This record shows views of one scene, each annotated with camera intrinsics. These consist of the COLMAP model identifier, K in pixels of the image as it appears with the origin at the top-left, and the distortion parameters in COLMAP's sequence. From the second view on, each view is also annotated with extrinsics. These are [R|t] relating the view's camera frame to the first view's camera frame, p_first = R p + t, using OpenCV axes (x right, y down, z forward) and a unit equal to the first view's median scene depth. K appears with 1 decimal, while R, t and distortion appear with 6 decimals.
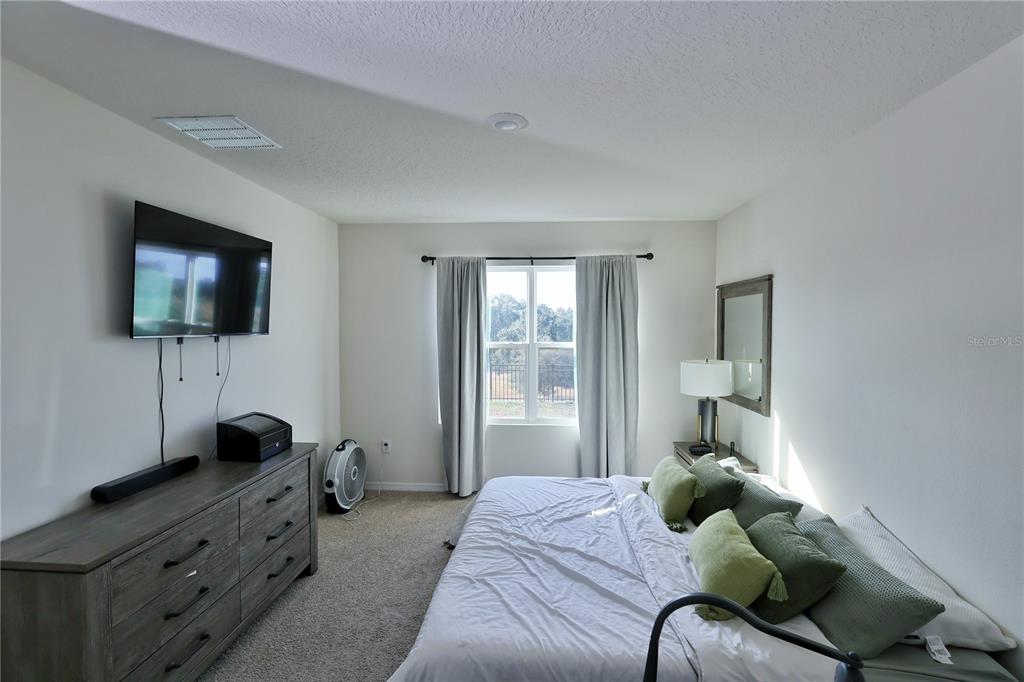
lens RADIAL K [[480.3, 0, 511.8], [0, 480.3, 341.8], [0, 0, 1]] dist [0.000223, 0.001628]
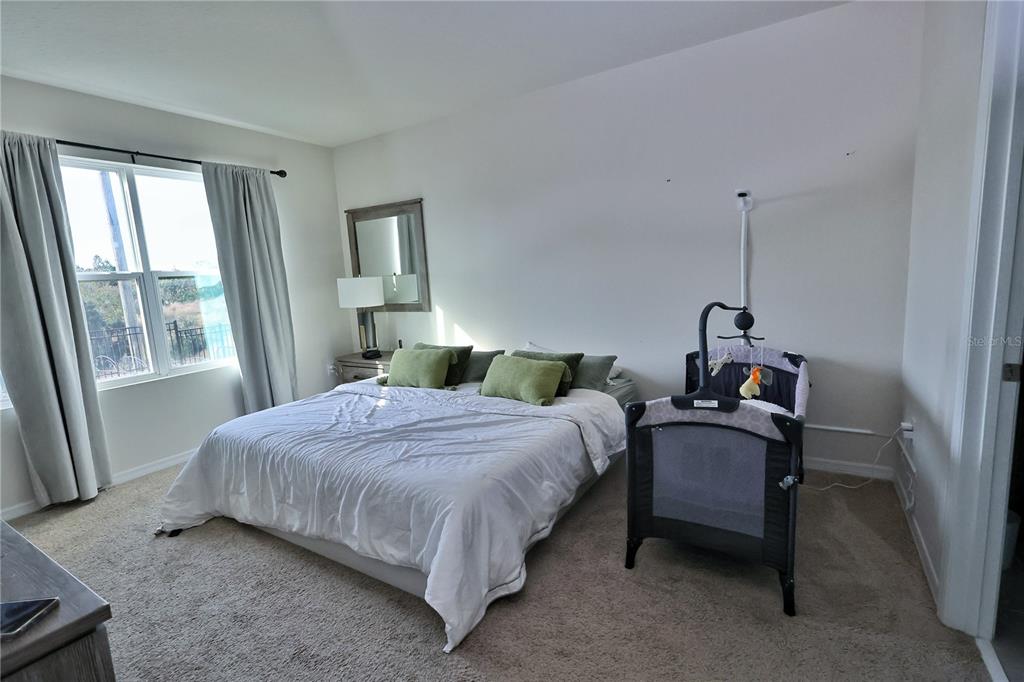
lens RADIAL K [[480.3, 0, 511.6], [0, 480.3, 342.3], [0, 0, 1]] dist [0.000223, 0.001628]
pose [[0.469683, -0.160445, 0.868133, -0.512138], [0.086961, 0.986973, 0.135360, 0.084615], [-0.878542, 0.011918, 0.477517, 0.198553]]
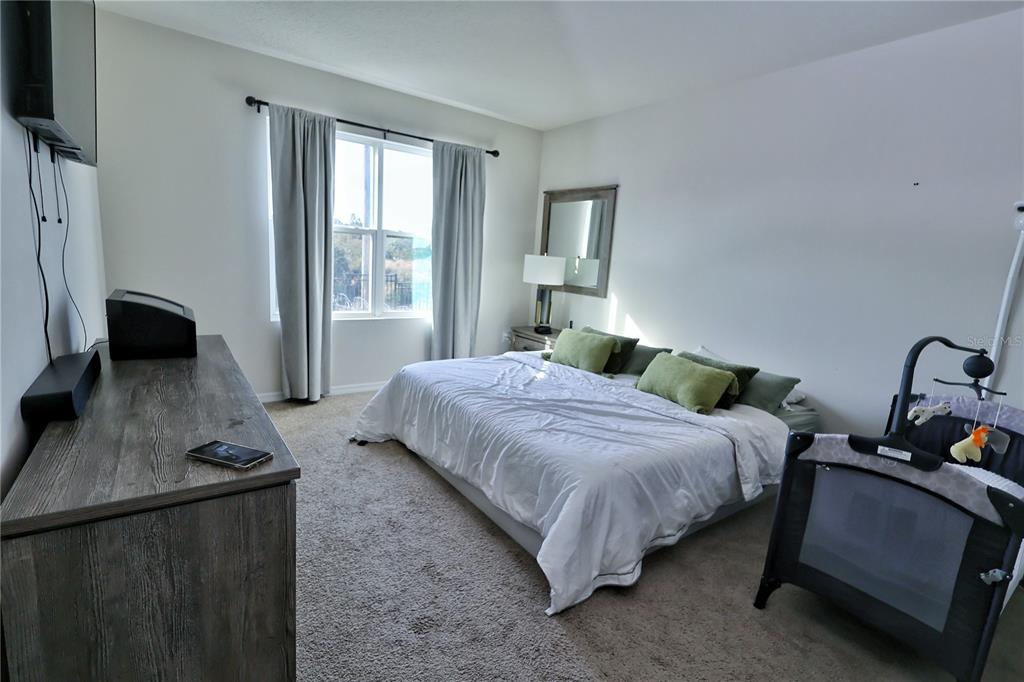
lens RADIAL K [[480.3, 0, 511.8], [0, 480.3, 342.4], [0, 0, 1]] dist [0.000223, 0.001628]
pose [[0.767874, -0.064141, 0.637381, -0.510877], [-0.045386, 0.987027, 0.154005, 0.088349], [-0.638991, -0.147185, 0.755002, 0.168473]]
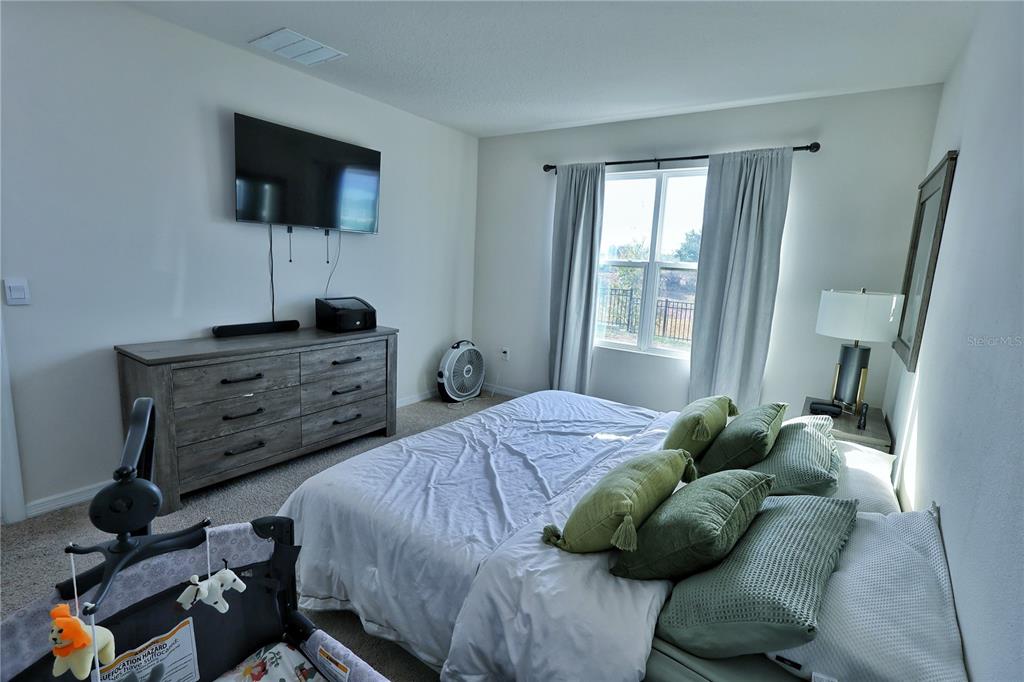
lens RADIAL K [[480.3, 0, 511.1], [0, 480.3, 341.0], [0, 0, 1]] dist [0.000223, 0.001628]
pose [[0.857327, 0.127546, -0.498721, 0.393752], [-0.066188, 0.988090, 0.138918, 0.058468], [0.510499, -0.086089, 0.855558, 0.144204]]
